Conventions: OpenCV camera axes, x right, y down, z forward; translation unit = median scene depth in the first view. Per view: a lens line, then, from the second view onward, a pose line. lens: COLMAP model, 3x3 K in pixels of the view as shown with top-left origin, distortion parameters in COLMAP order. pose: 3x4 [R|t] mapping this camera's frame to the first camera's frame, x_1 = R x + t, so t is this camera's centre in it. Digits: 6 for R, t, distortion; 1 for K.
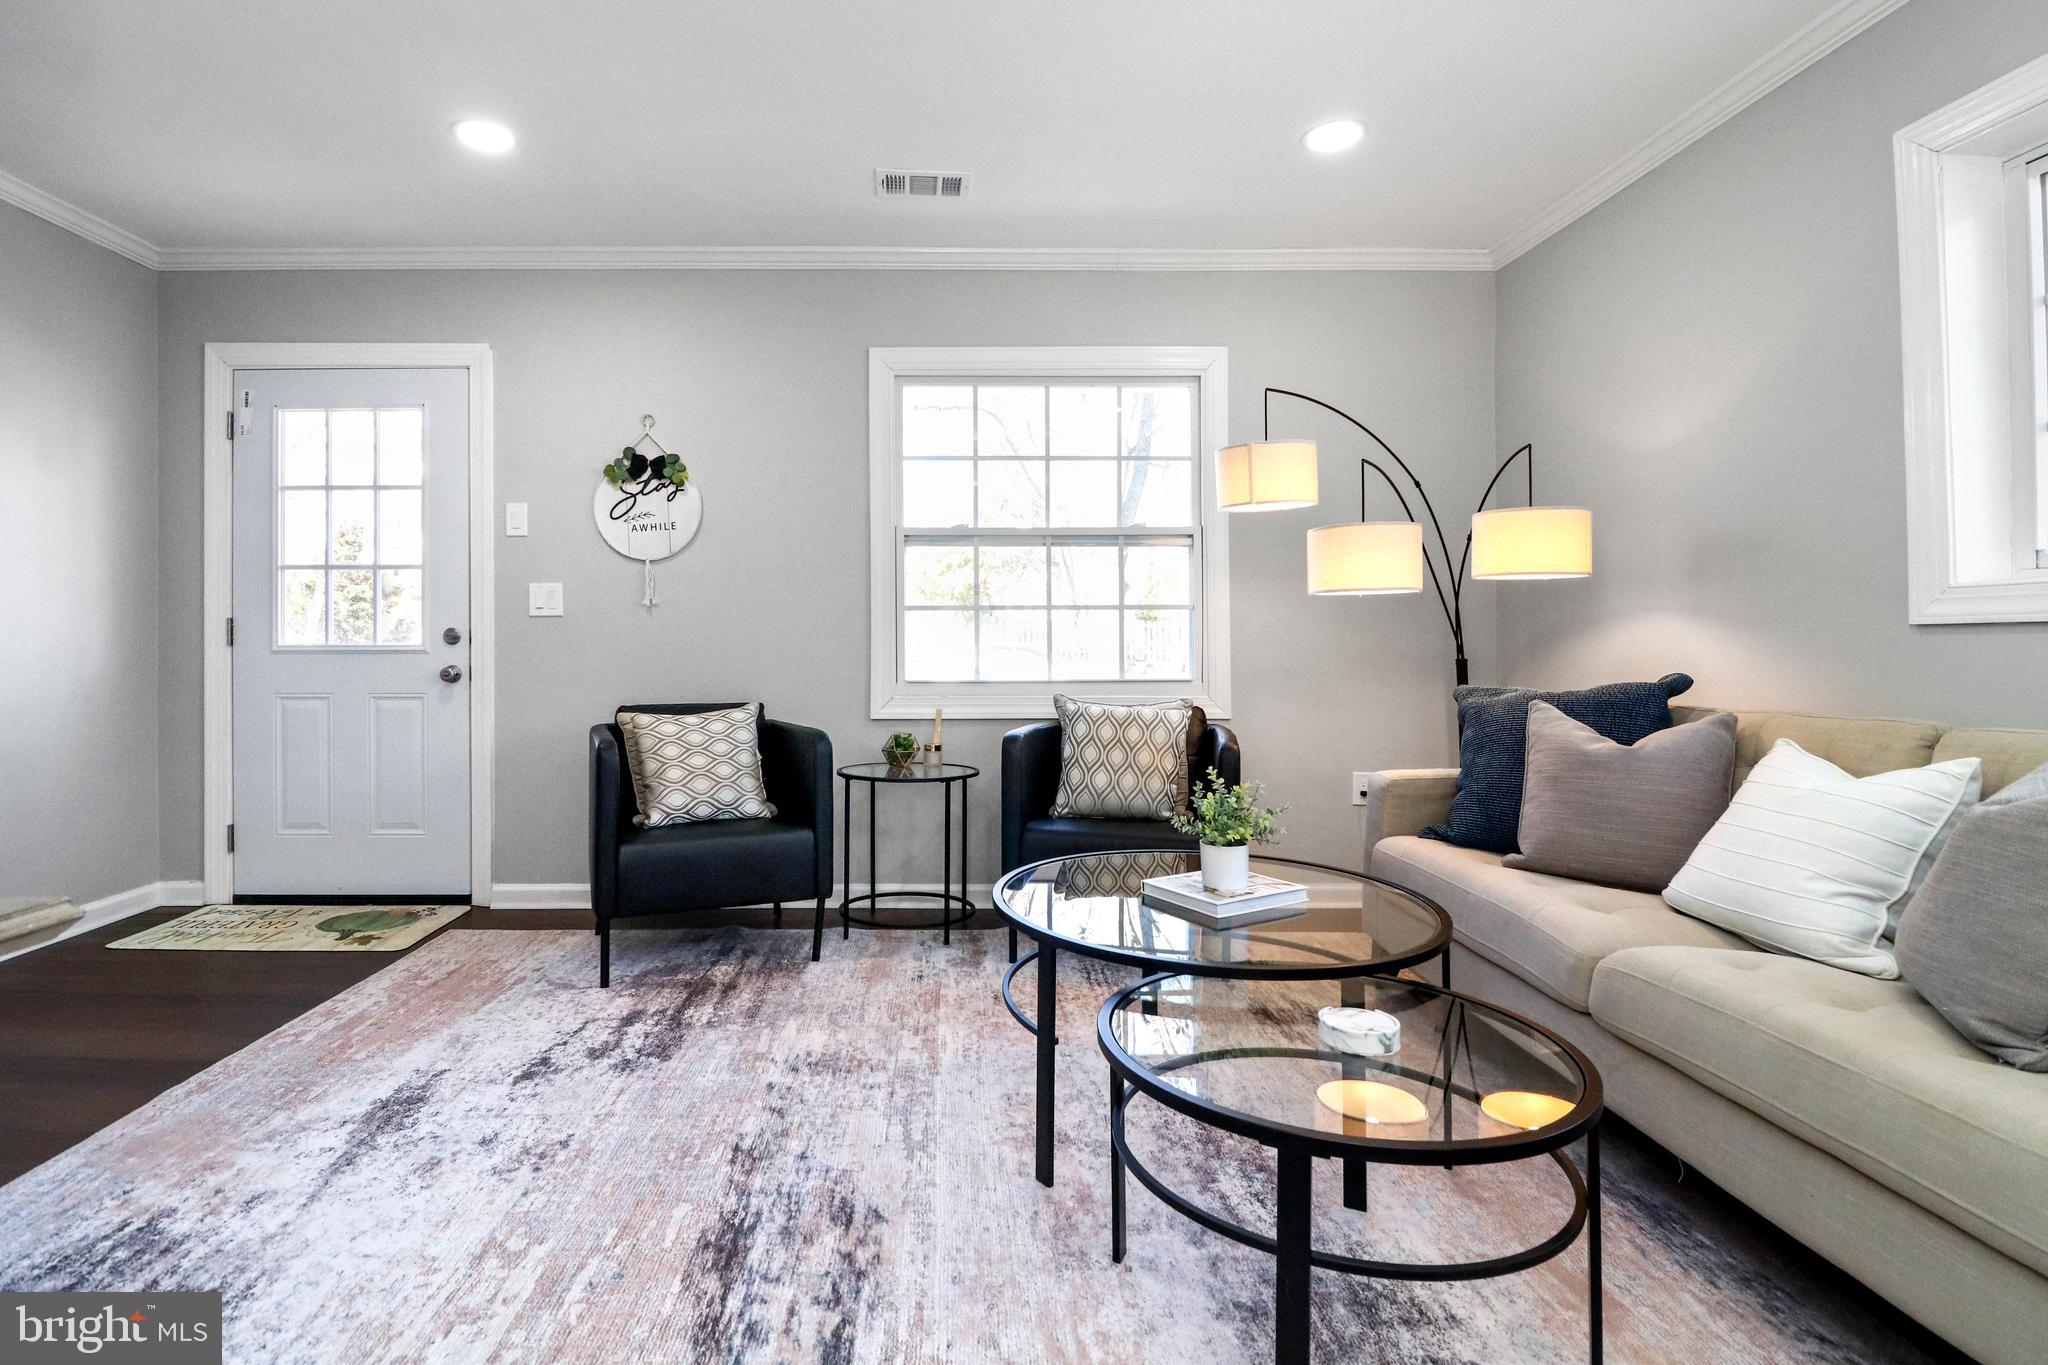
lens RADIAL K [[996.4, 0, 932.2], [0, 996.4, 640.3], [0, 0, 1]] dist [0.000730, -0.000417]
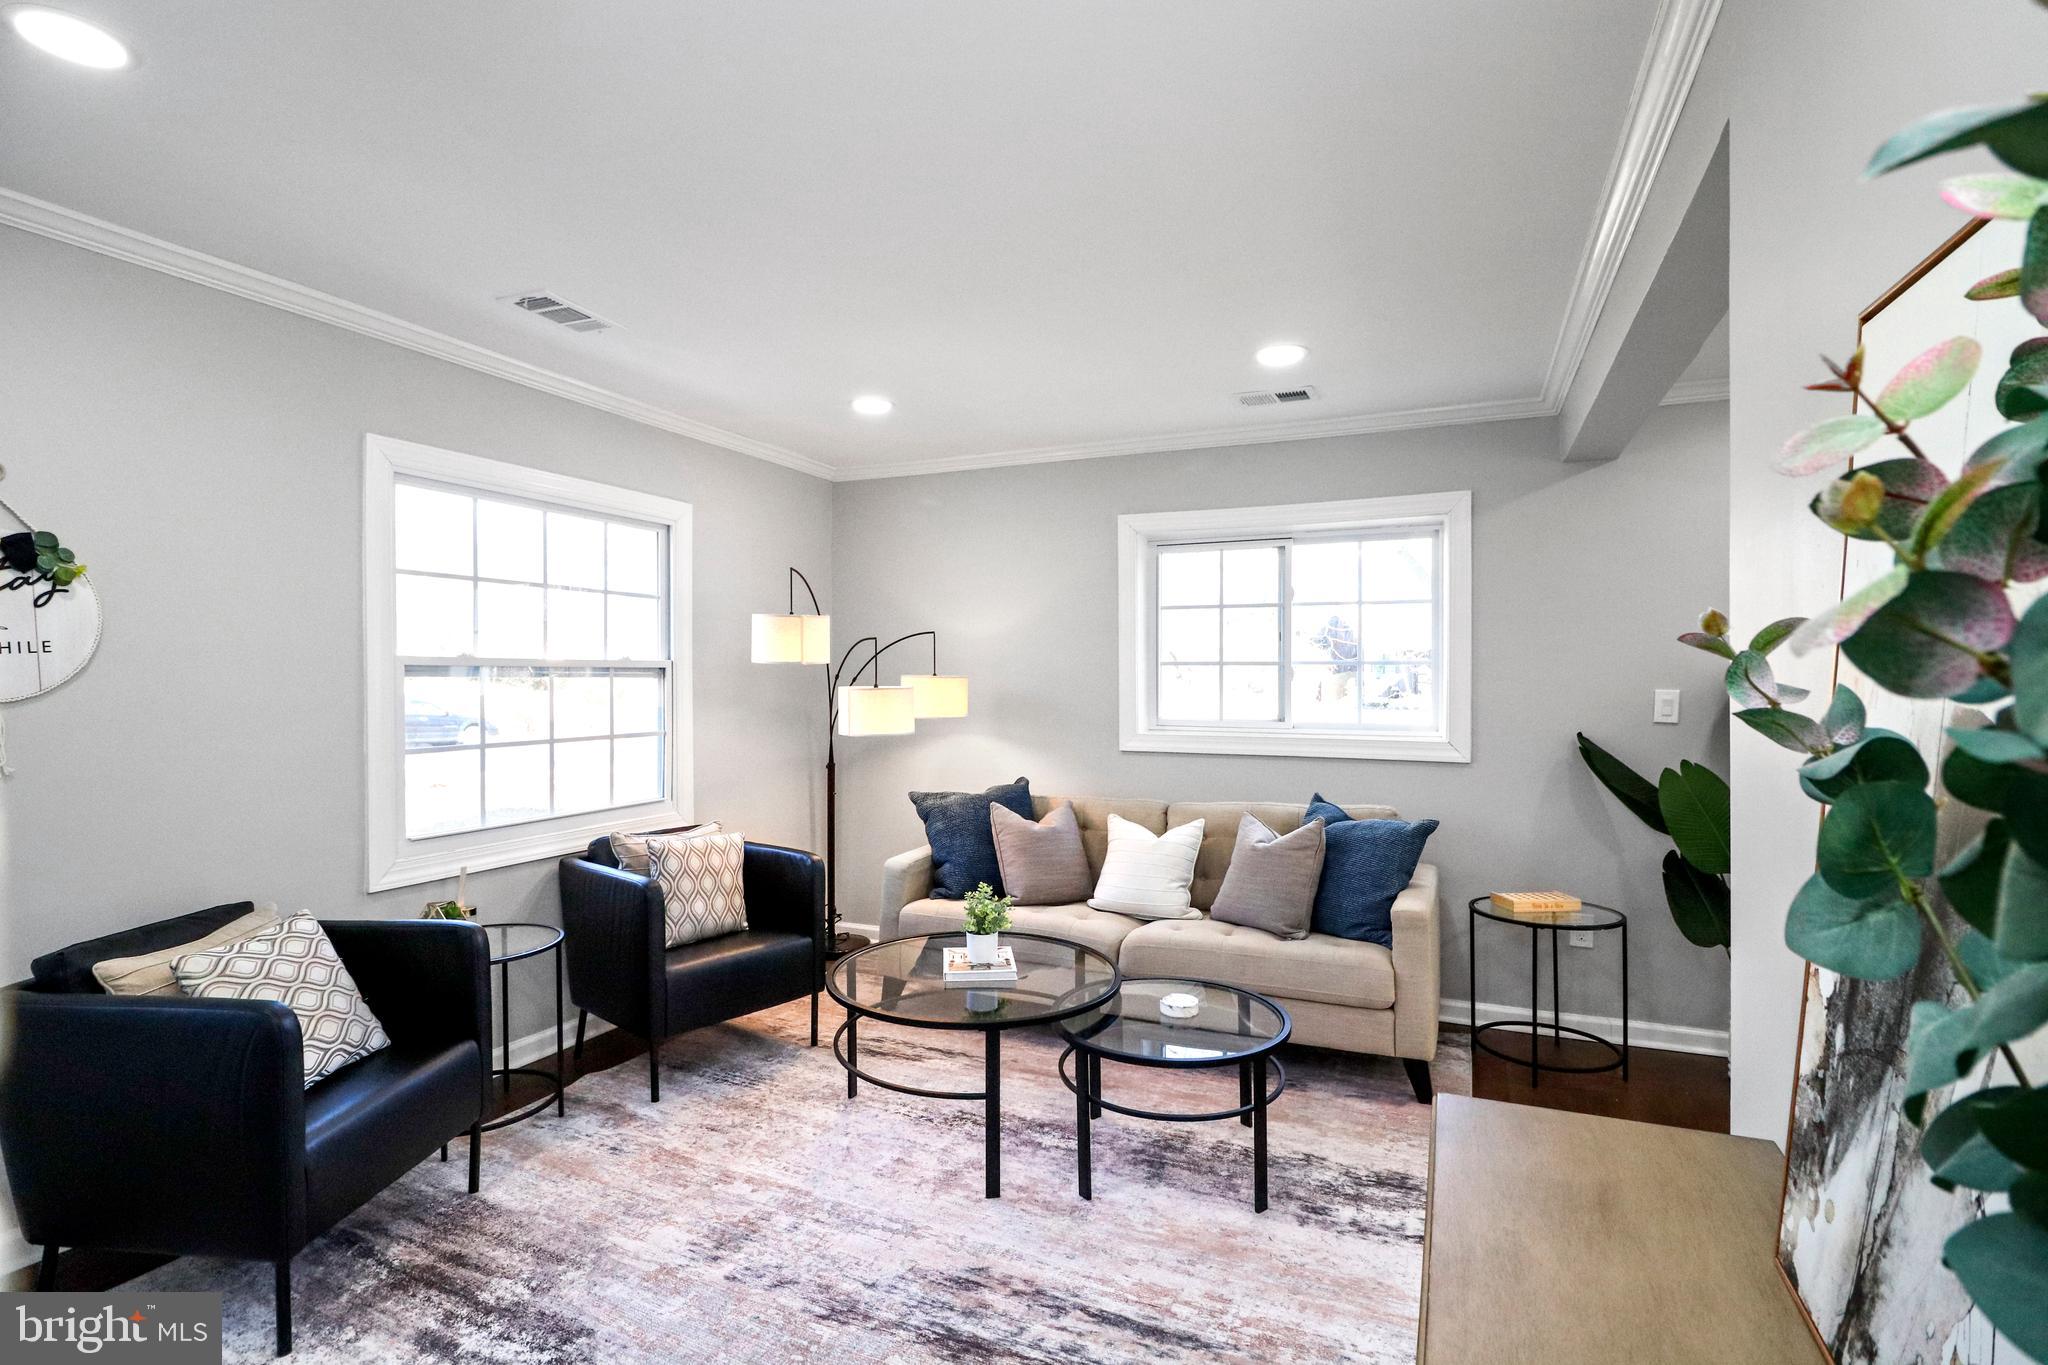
lens RADIAL K [[969.0, 0, 1033.5], [0, 969.0, 668.5], [0, 0, 1]] dist [-0.011190, -0.001125]
pose [[0.405286, 0.008524, 0.914150, -0.663583], [-0.006242, 0.999959, -0.006557, -0.120351], [-0.914169, -0.003049, 0.405322, 0.225466]]
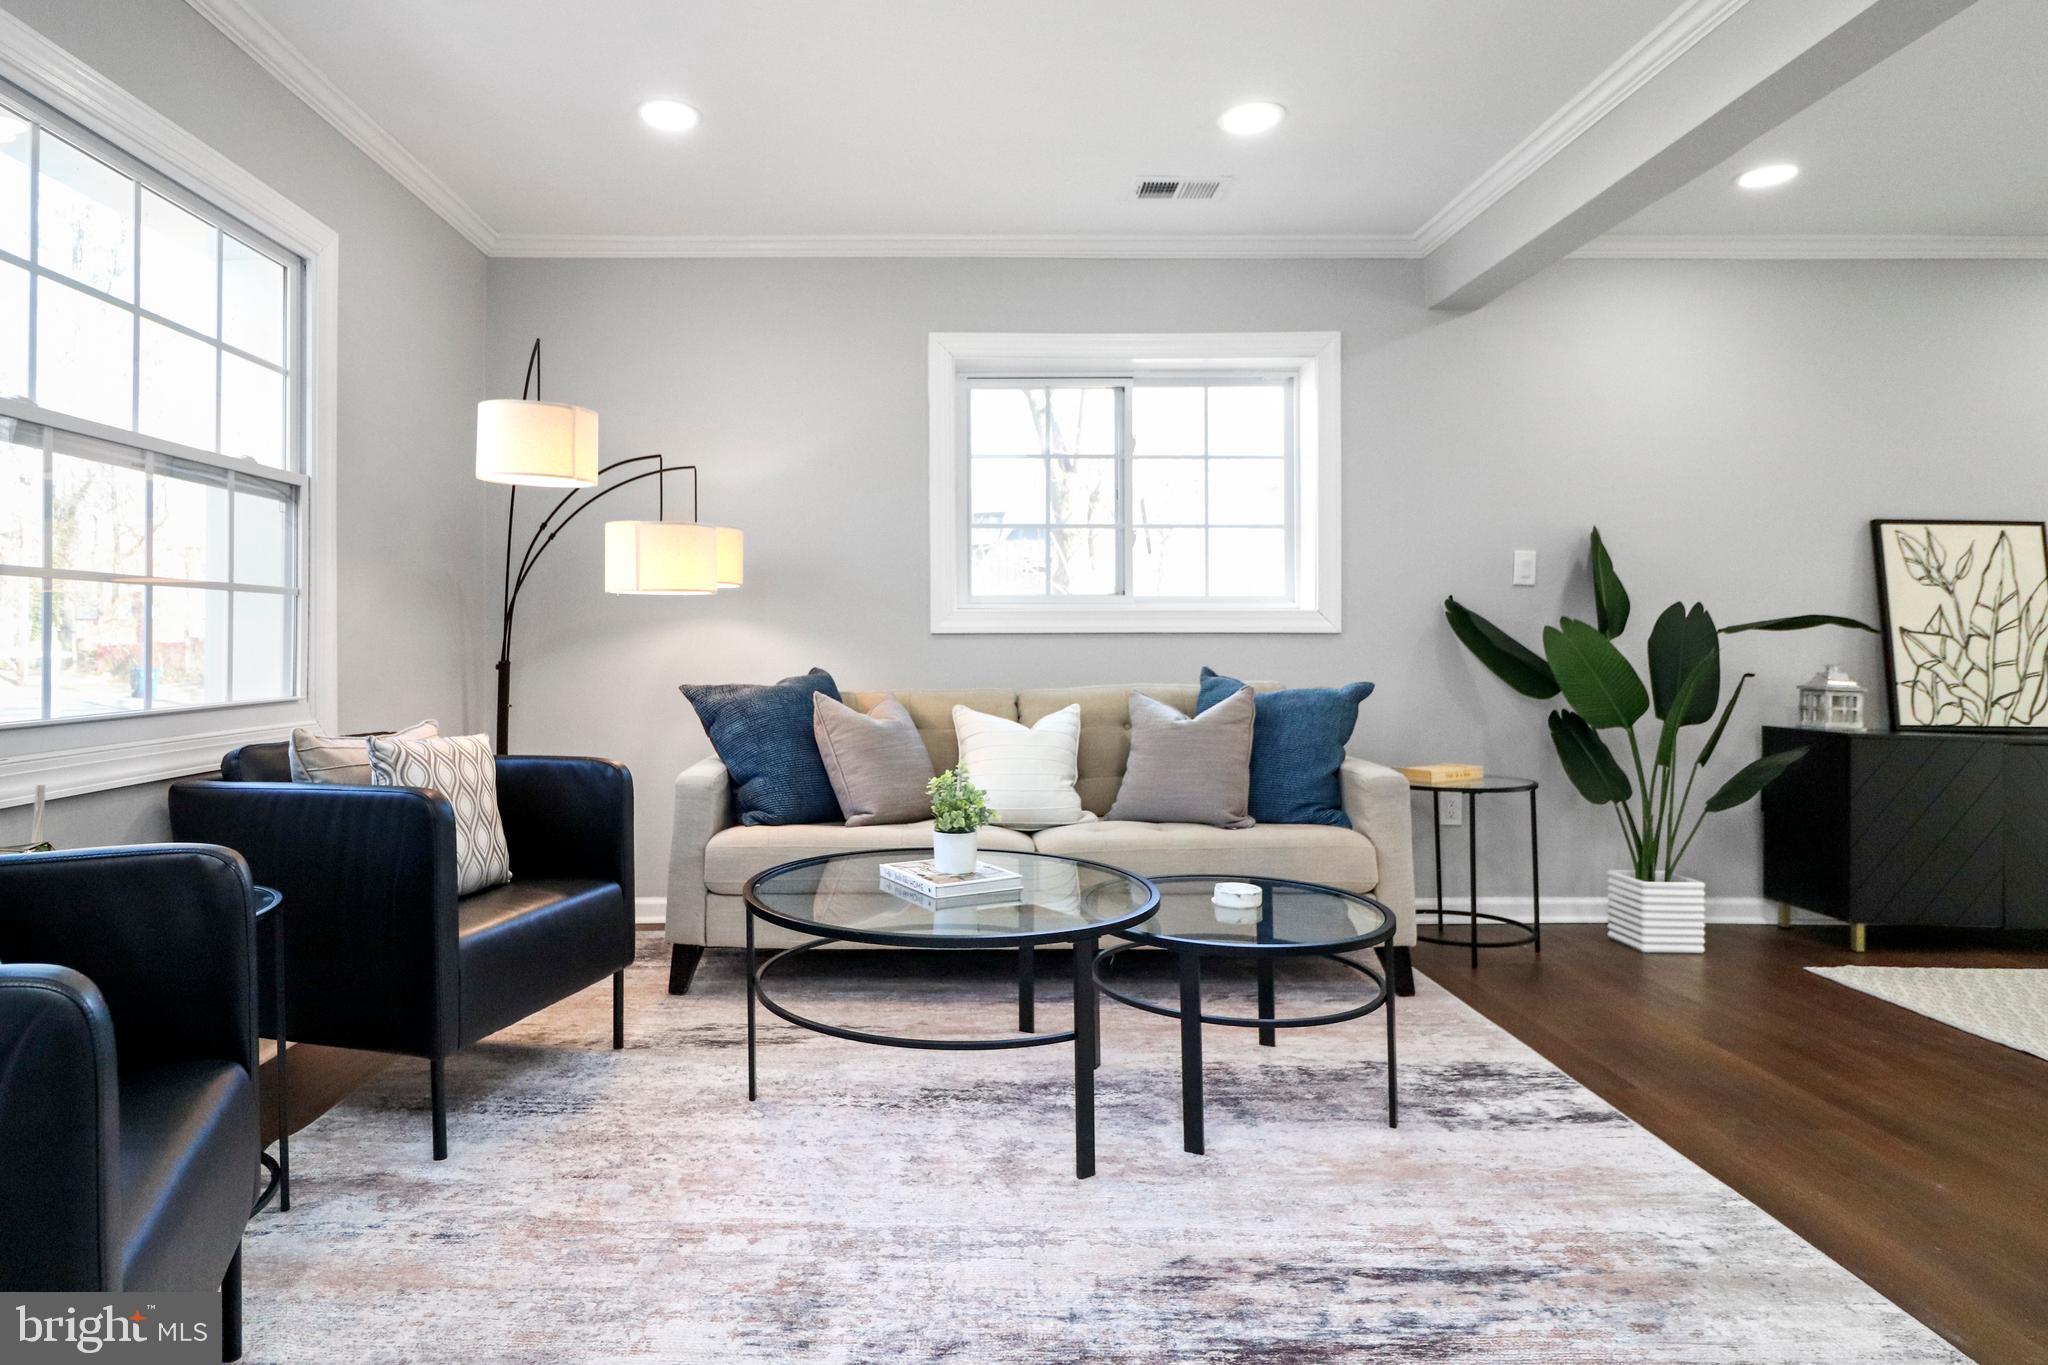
lens RADIAL K [[1130.3, 0, 936.6], [0, 1130.3, 627.2], [0, 0, 1]] dist [-0.001939, -0.002004]
pose [[0.002655, 0.017818, 0.999838, -0.608961], [-0.002590, 0.999838, -0.017811, 0.004237], [-0.999993, -0.002542, 0.002701, 0.670430]]
